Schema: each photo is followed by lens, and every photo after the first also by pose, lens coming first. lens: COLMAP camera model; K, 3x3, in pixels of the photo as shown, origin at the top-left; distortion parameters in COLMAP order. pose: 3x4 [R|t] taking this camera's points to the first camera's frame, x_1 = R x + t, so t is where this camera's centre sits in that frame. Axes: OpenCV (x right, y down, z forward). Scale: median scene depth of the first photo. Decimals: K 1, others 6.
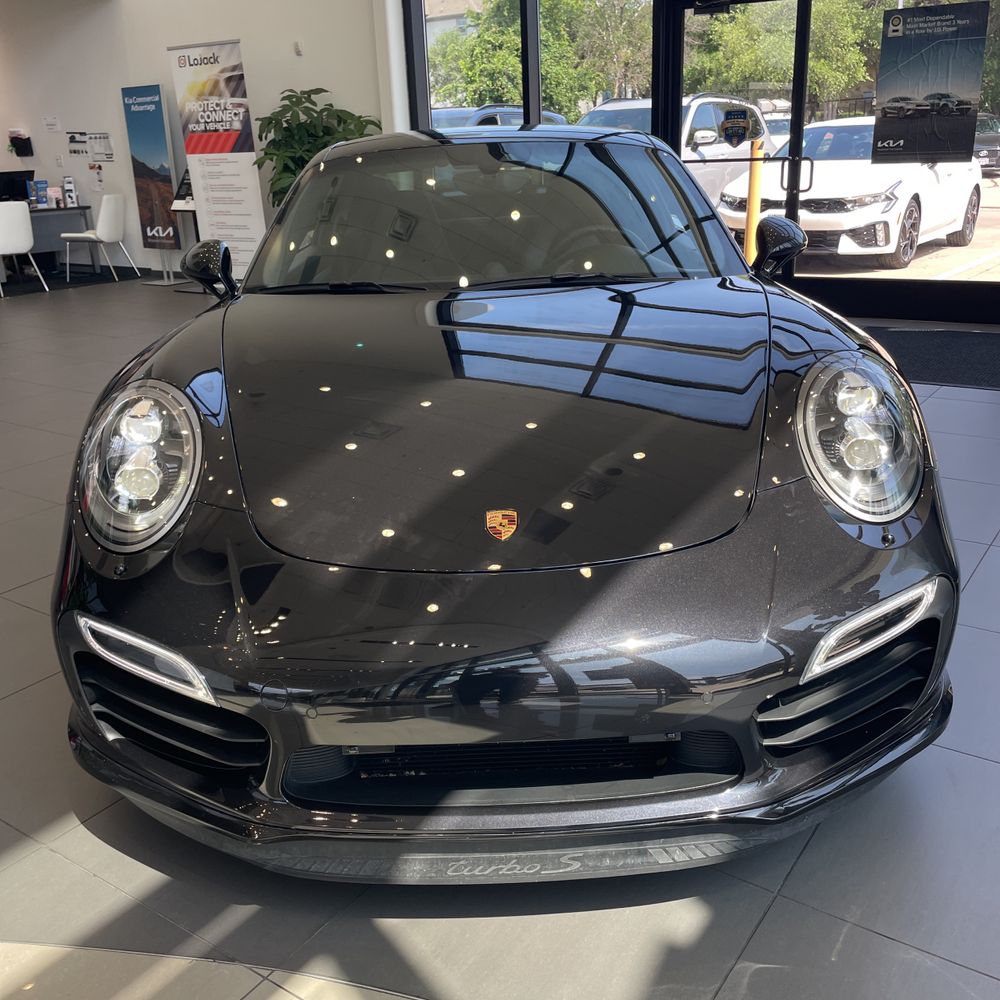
lens RADIAL K [[1017.4, 0, 505.2], [0, 1017.4, 492.4], [0, 0, 1]] dist [0.093094, -0.131674]
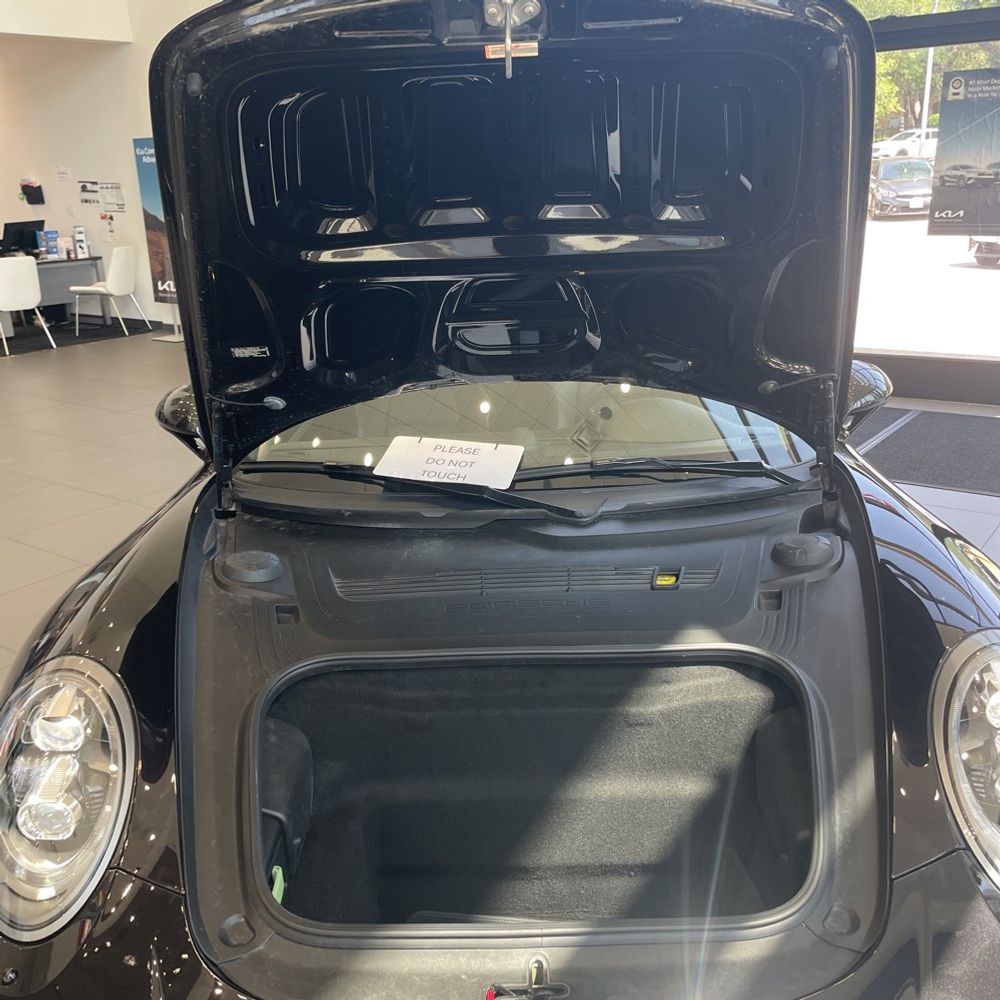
lens RADIAL K [[1019.2, 0, 500.0], [0, 1019.2, 500.0], [0, 0, 1]] dist [0.080388, -0.107439]
pose [[0.999671, 0.008847, -0.024089, -0.002374], [-0.009143, 0.999884, -0.012212, -0.048725], [0.023978, 0.012428, 0.999635, 0.051409]]
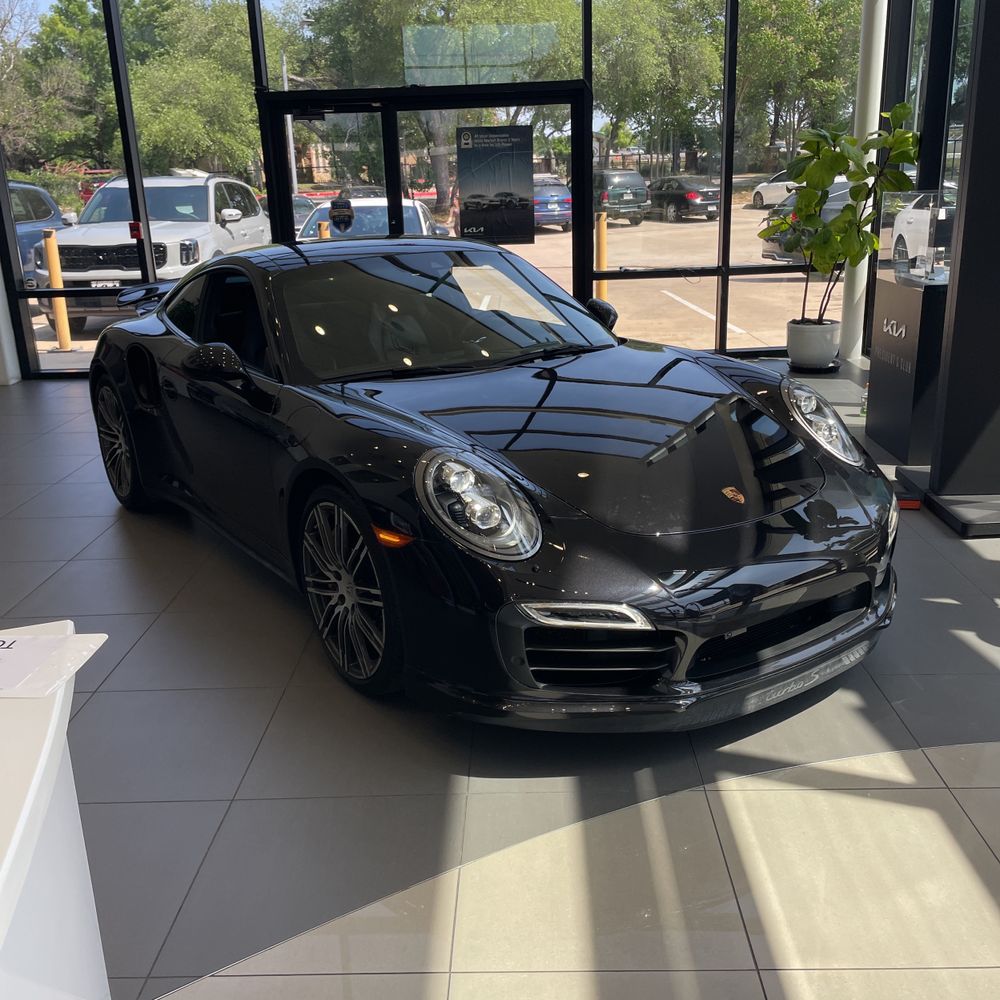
lens RADIAL K [[1017.4, 0, 505.2], [0, 1017.4, 492.4], [0, 0, 1]] dist [0.093094, -0.131674]
pose [[0.829810, -0.154523, 0.536227, -0.234359], [0.182704, 0.983168, 0.000583, -0.008329], [-0.527291, 0.097487, 0.844074, -0.042789]]
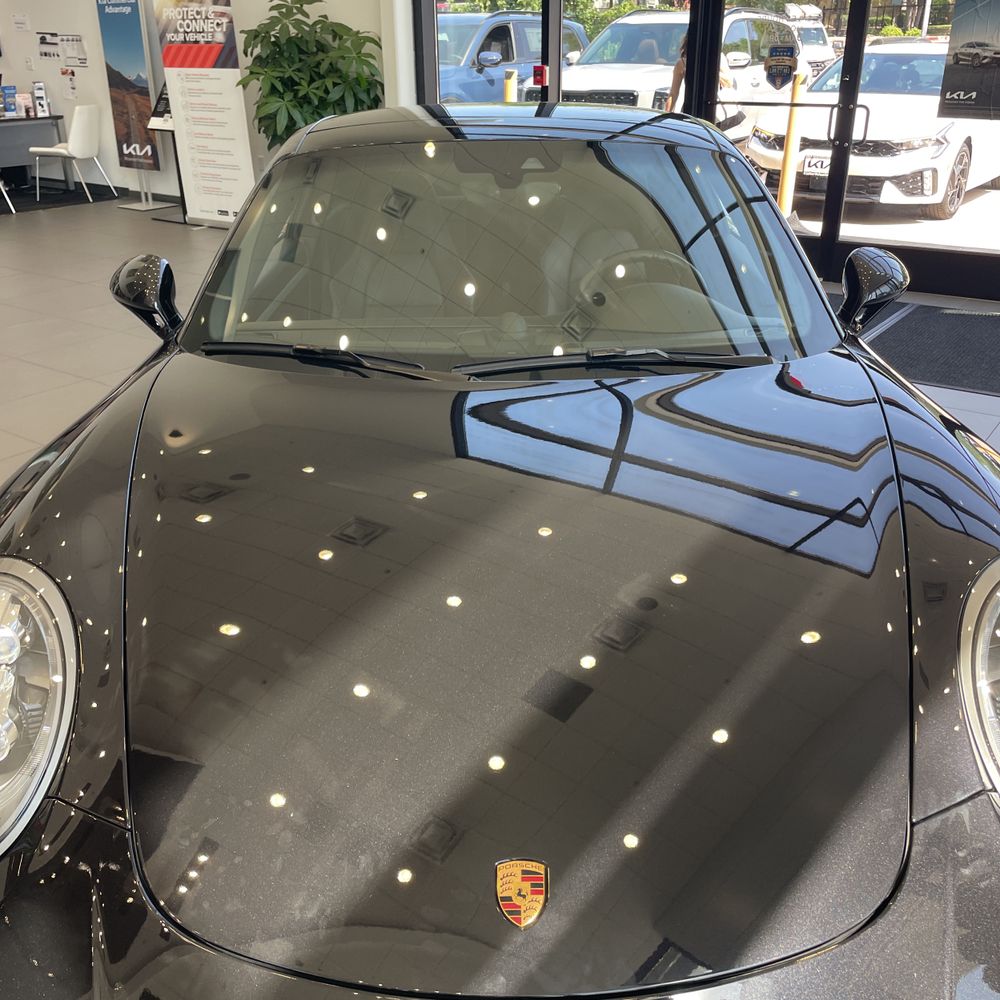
lens RADIAL K [[1017.4, 0, 505.2], [0, 1017.4, 492.4], [0, 0, 1]] dist [0.093094, -0.131674]
pose [[0.999458, 0.032602, 0.004519, -0.004452], [-0.032878, 0.995332, 0.090738, -0.050173], [-0.001540, -0.090837, 0.995865, 0.069715]]
